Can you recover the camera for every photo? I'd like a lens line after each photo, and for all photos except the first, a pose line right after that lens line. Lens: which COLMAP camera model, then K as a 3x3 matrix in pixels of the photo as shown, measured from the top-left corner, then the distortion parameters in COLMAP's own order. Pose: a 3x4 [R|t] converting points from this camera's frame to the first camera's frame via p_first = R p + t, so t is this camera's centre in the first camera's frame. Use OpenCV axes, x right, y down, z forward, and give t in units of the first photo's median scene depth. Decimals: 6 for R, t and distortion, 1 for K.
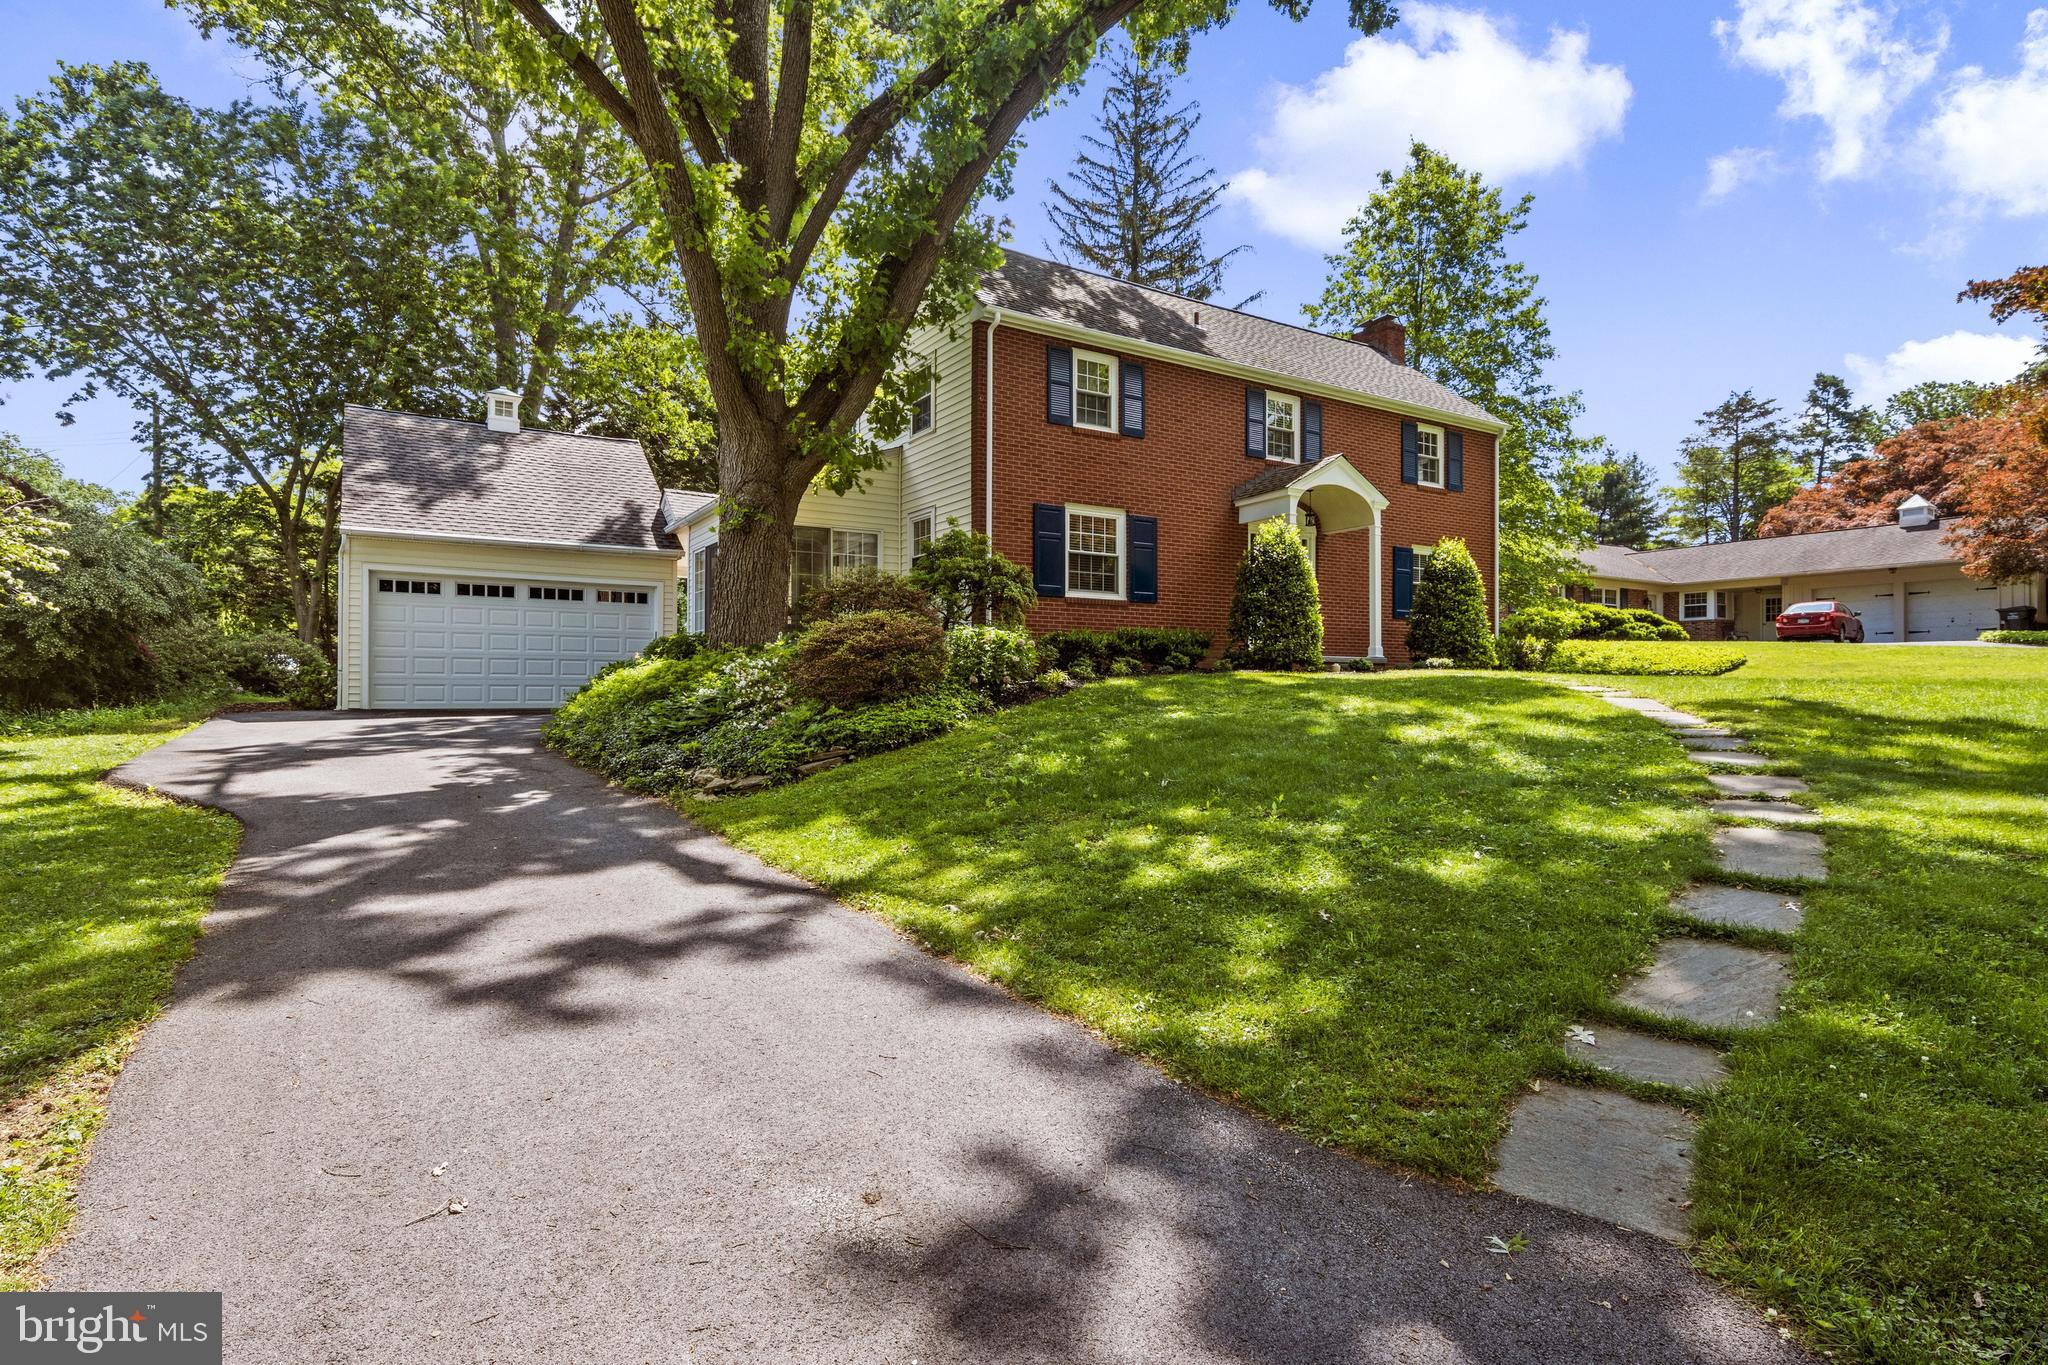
lens RADIAL K [[1049.5, 0, 1012.8], [0, 1049.5, 687.0], [0, 0, 1]] dist [0.013303, -0.002023]
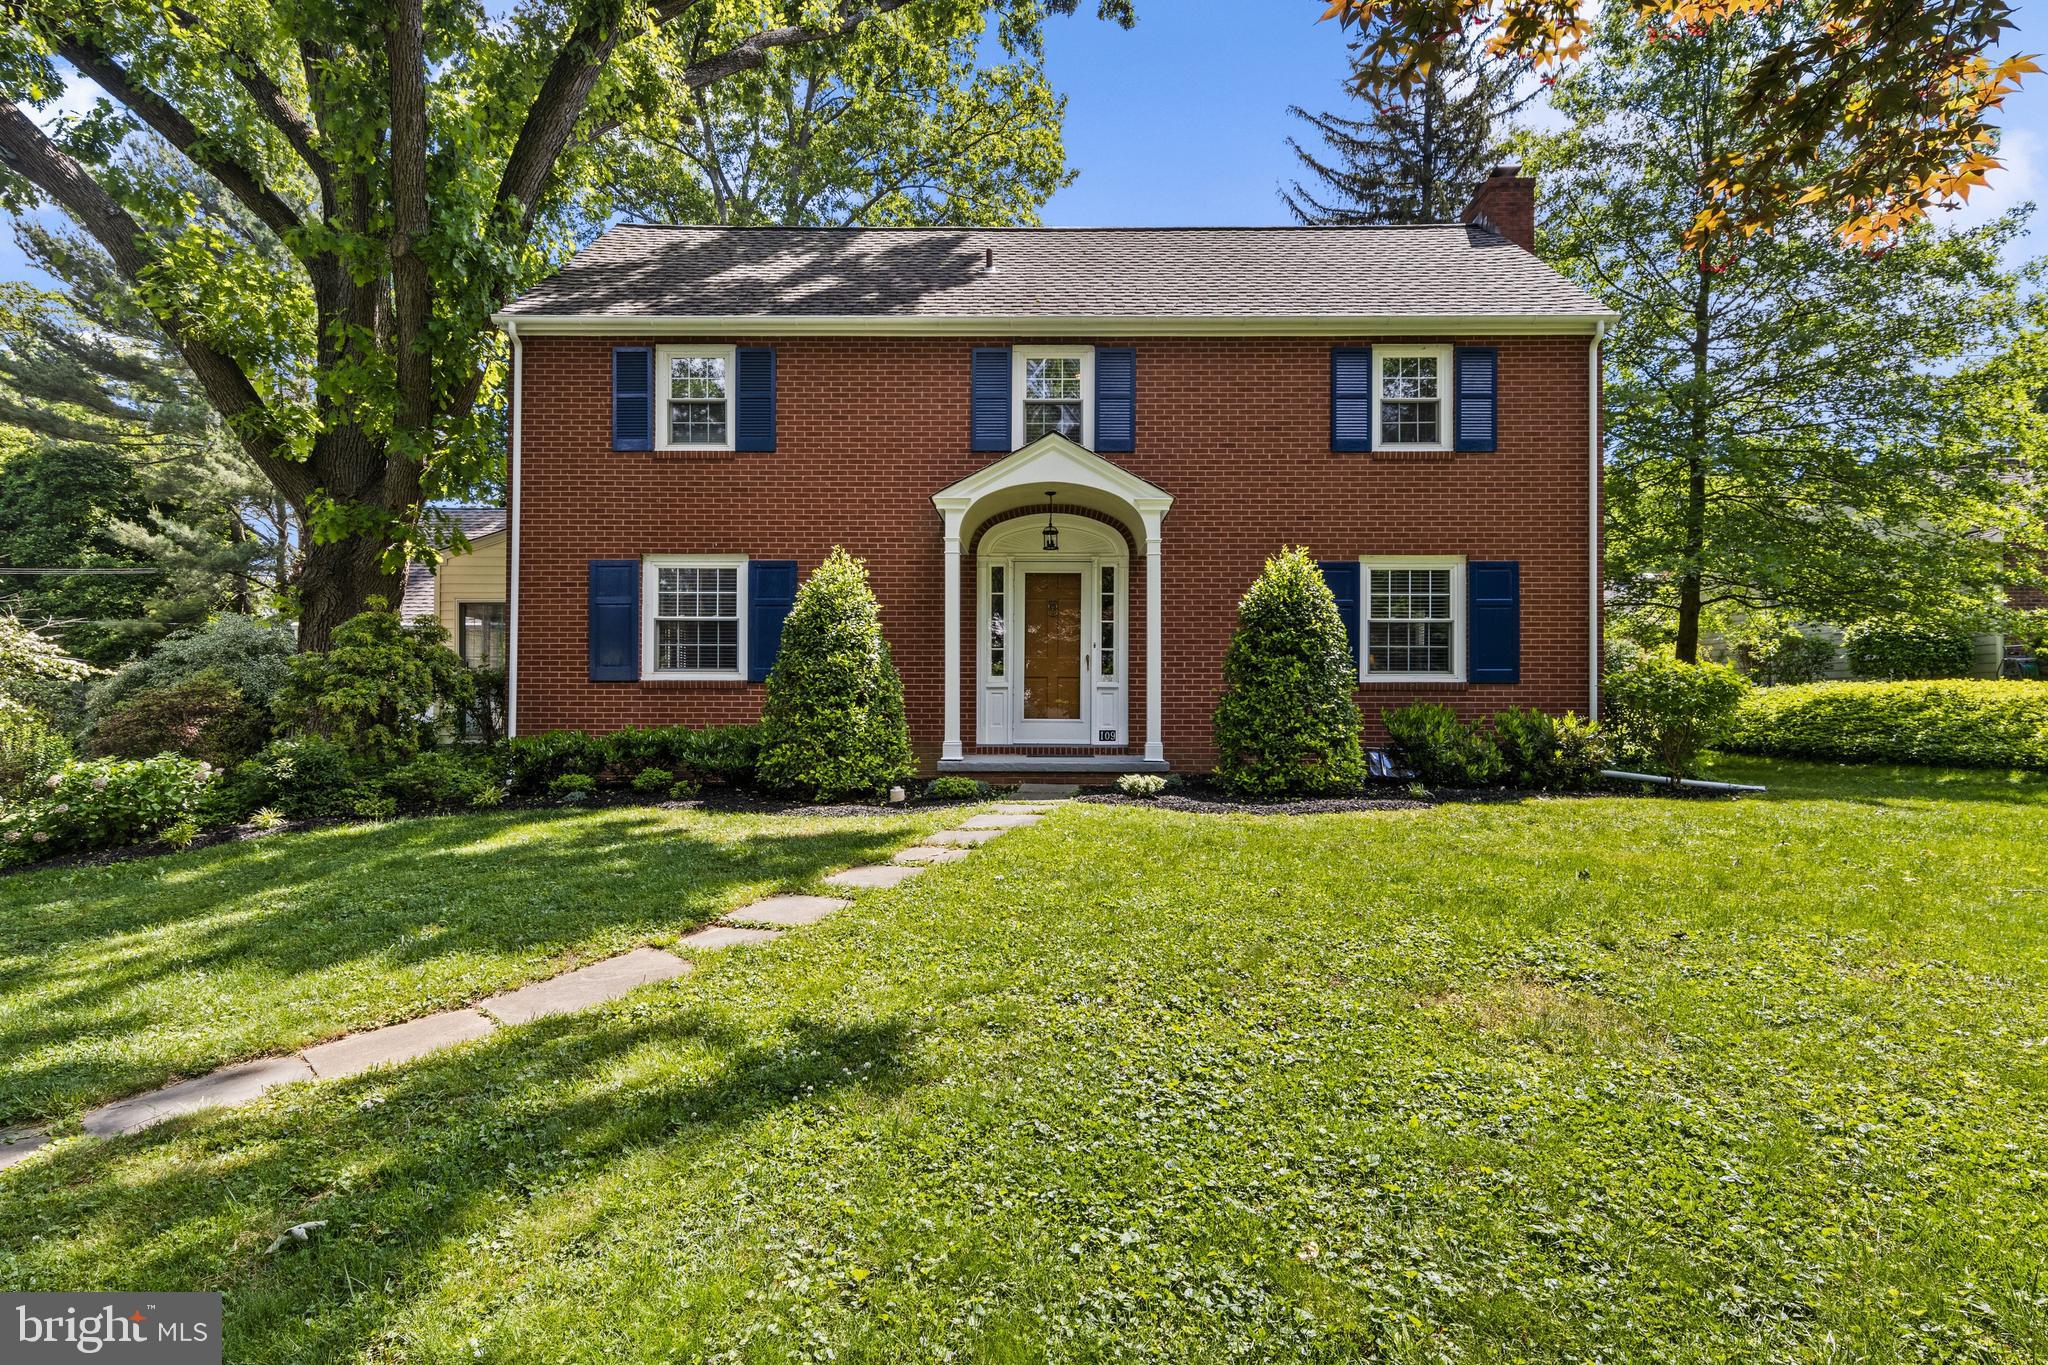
lens RADIAL K [[1040.7, 0, 1024.7], [0, 1040.7, 696.5], [0, 0, 1]] dist [0.011025, -0.001674]
pose [[0.839800, -0.006838, -0.542853, 0.649811], [0.003460, 0.999968, -0.007243, -0.065227], [0.542885, 0.004205, 0.839797, 0.502377]]
